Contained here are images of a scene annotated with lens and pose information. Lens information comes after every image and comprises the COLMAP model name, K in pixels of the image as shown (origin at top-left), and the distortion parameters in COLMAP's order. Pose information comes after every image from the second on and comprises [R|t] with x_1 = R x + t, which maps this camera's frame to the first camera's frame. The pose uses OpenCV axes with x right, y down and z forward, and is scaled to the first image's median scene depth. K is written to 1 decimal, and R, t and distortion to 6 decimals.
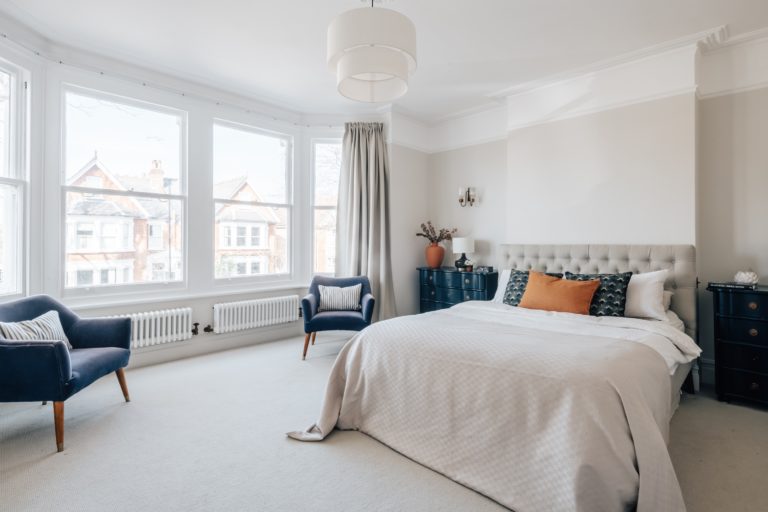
lens RADIAL K [[385.2, 0, 384.0], [0, 385.2, 254.4], [0, 0, 1]] dist [0.002660, -0.000502]
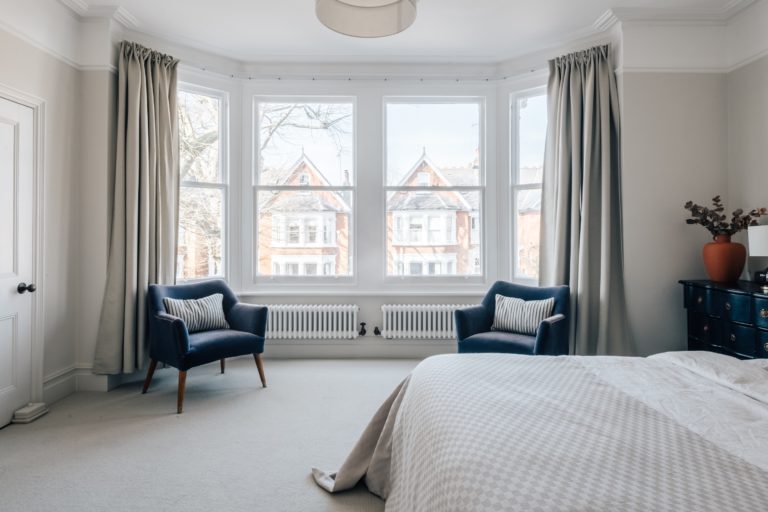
lens RADIAL K [[464.7, 0, 383.3], [0, 464.7, 247.8], [0, 0, 1]] dist [-0.005662, 0.003966]
pose [[0.698267, 0.017976, -0.715611, 0.288337], [-0.021974, 0.999752, 0.003672, -0.005642], [0.715500, 0.013161, 0.698489, 0.218403]]
